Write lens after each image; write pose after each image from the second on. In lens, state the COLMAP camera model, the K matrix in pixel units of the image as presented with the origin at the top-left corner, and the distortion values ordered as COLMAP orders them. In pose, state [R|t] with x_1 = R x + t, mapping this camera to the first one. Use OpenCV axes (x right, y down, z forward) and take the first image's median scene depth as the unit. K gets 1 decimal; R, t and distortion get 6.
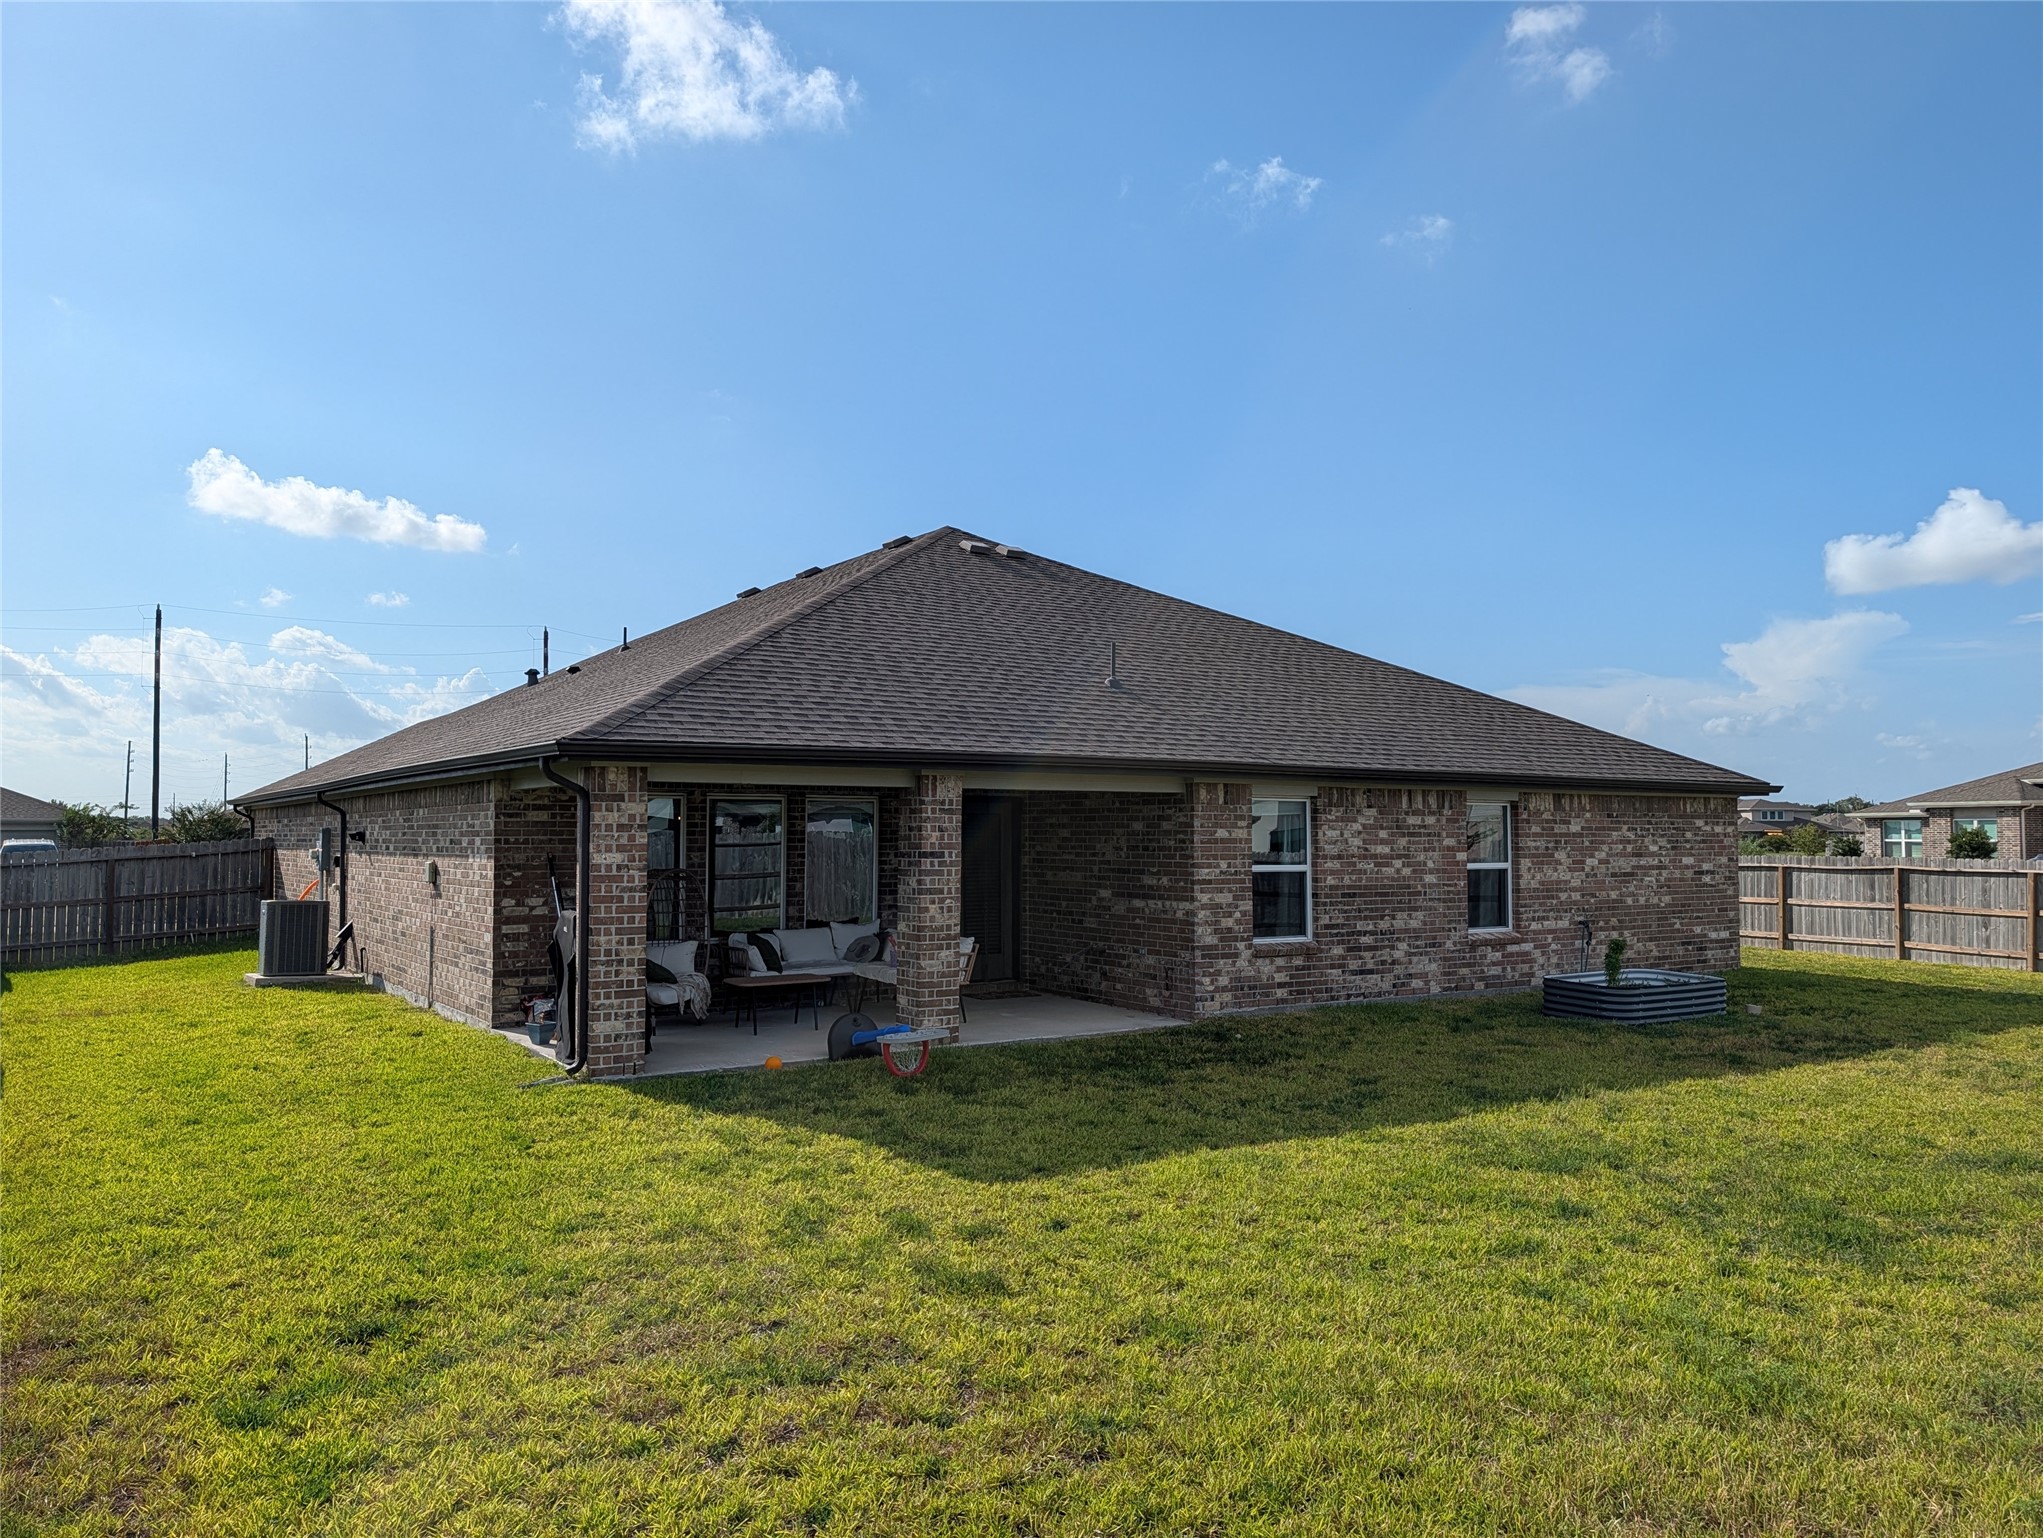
lens RADIAL K [[1463.1, 0, 1021.5], [0, 1463.1, 769.0], [0, 0, 1]] dist [0.036818, -0.040632]
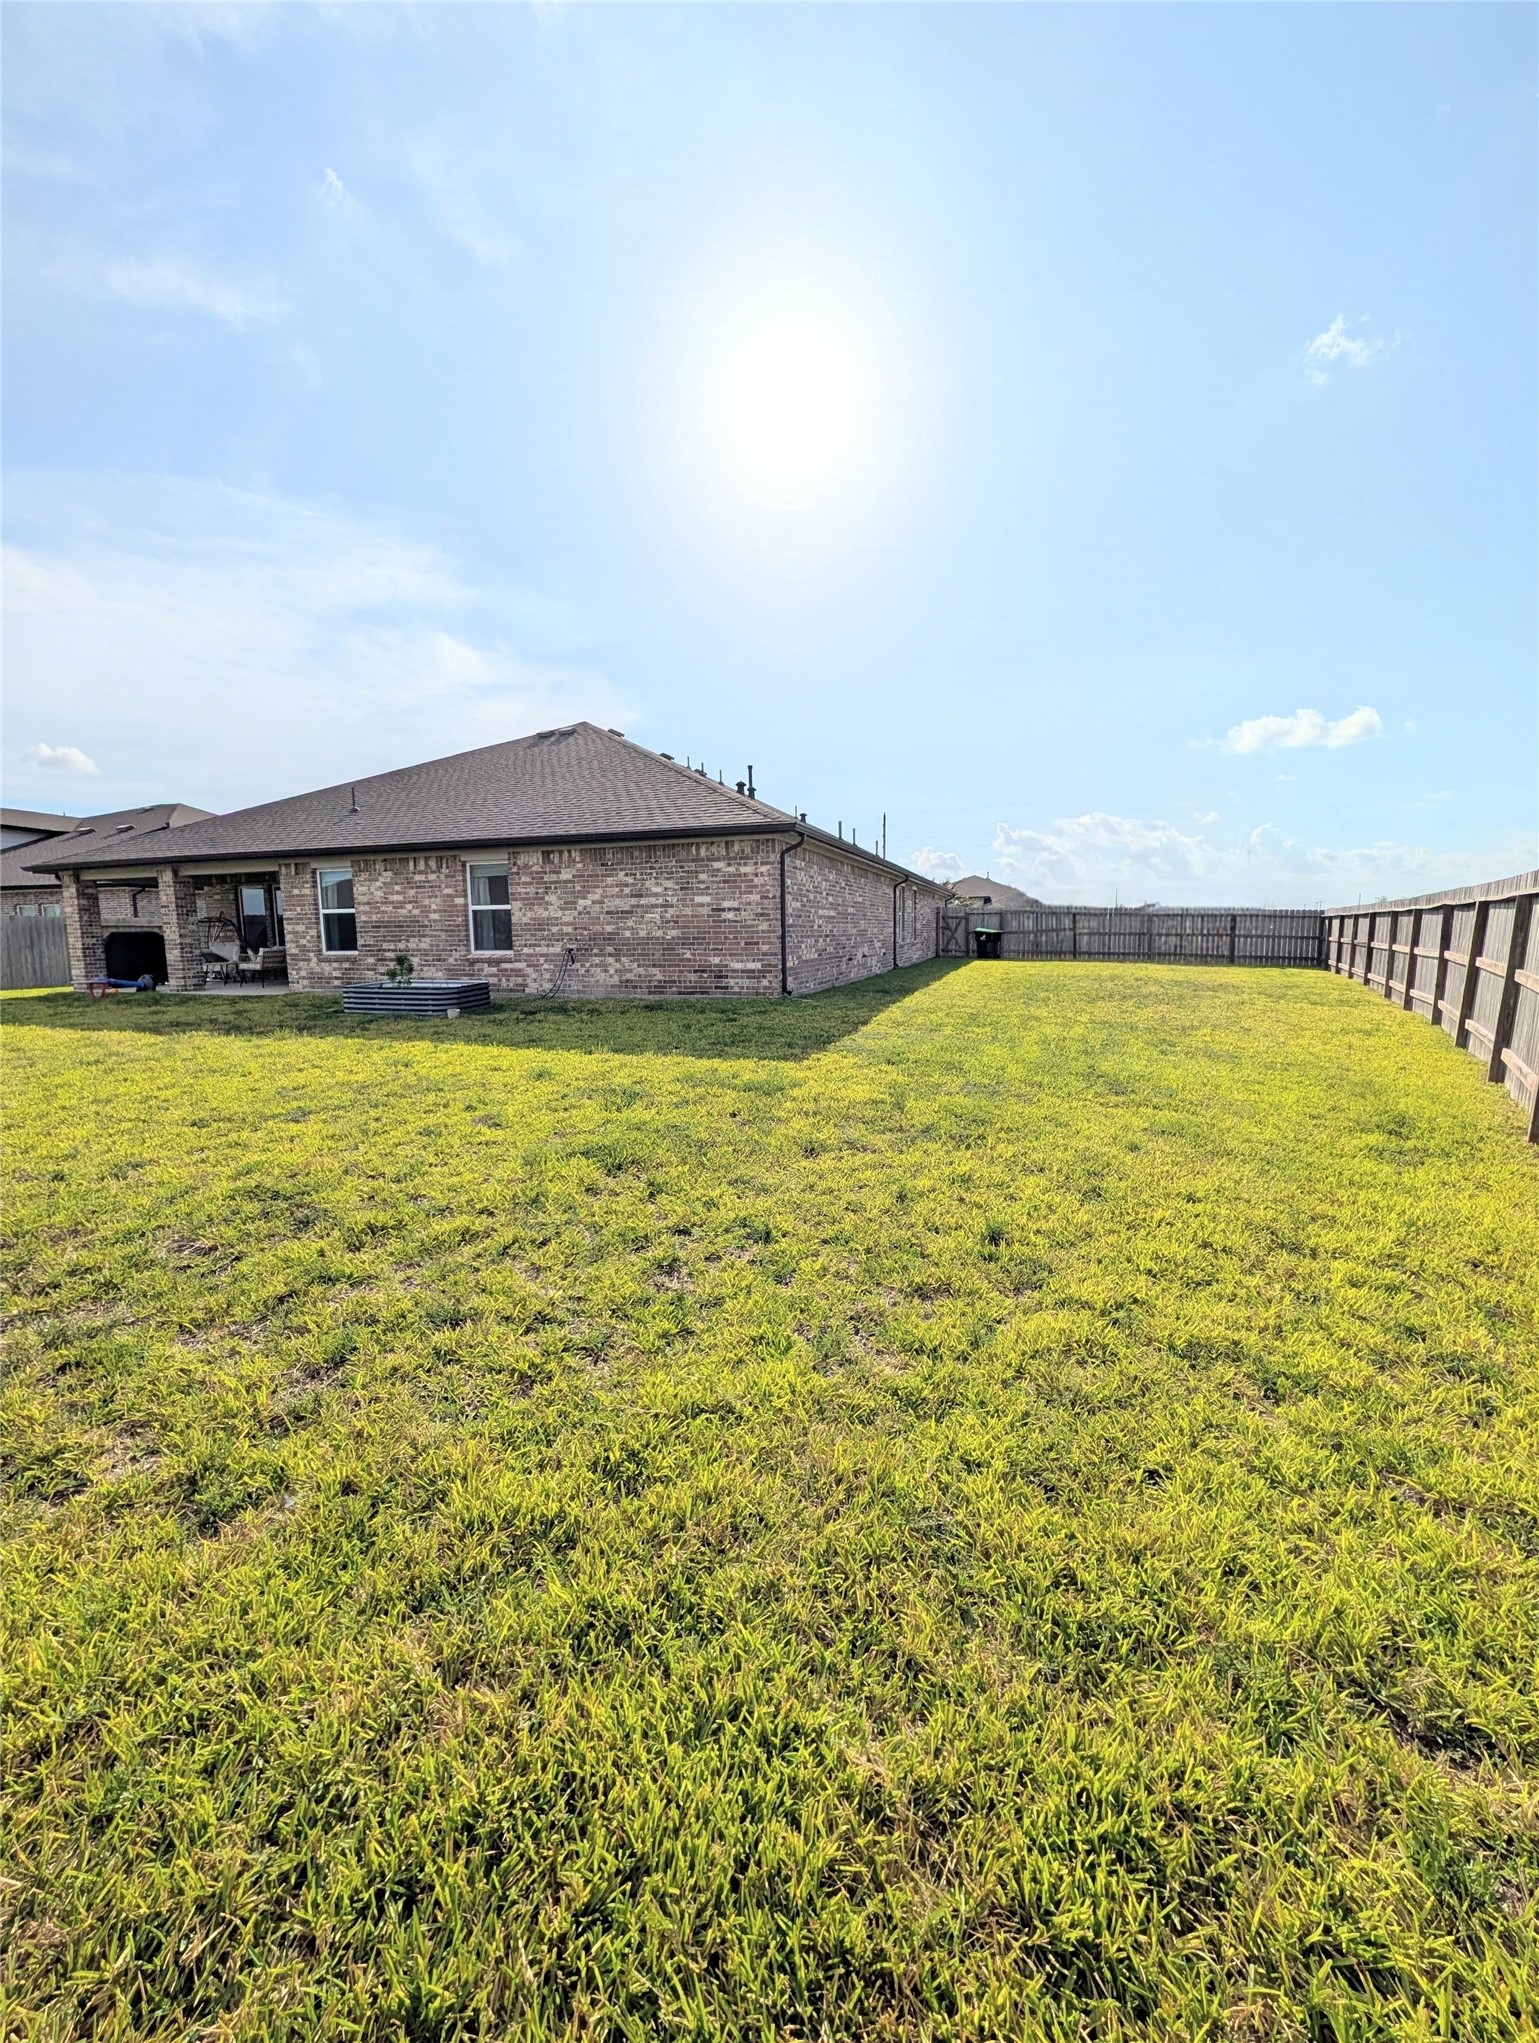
lens RADIAL K [[780.2, 0, 776.9], [0, 780.2, 1023.0], [0, 0, 1]] dist [0.001856, 0.000094]
pose [[0.615522, 0.098083, -0.781993, 1.250132], [0.057347, 0.984021, 0.168562, 0.074575], [0.786031, -0.148599, 0.600062, 0.858551]]
